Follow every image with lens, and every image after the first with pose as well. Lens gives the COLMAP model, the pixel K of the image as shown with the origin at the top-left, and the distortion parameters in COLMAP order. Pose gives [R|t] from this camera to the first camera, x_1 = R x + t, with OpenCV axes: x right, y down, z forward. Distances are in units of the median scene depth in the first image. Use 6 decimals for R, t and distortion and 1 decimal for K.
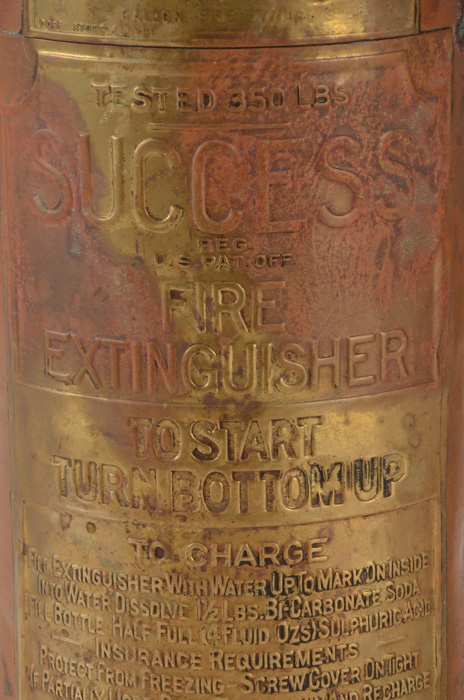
lens RADIAL K [[2746.2, 0, 232.0], [0, 2746.2, 350.0], [0, 0, 1]] dist [0.955238, 1.442397]
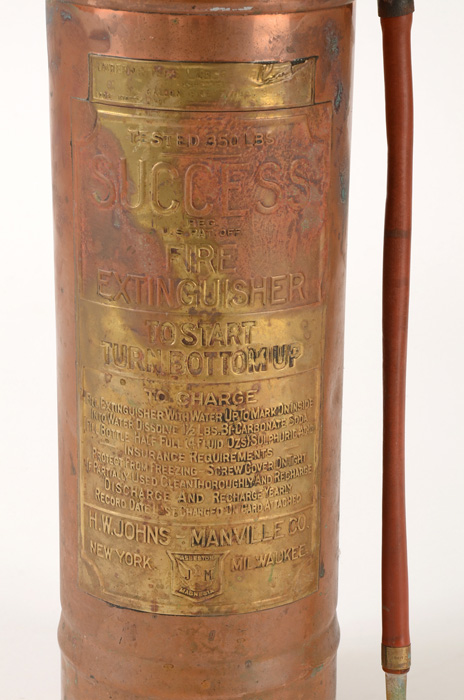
lens RADIAL K [[1857.5, 0, 232.0], [0, 1857.5, 350.0], [0, 0, 1]] dist [0.488732, 0.511526]
pose [[0.999283, 0.014241, 0.035073, -0.023803], [-0.015885, 0.998767, 0.047034, -0.013172], [-0.034360, -0.047558, 0.998277, -0.186672]]
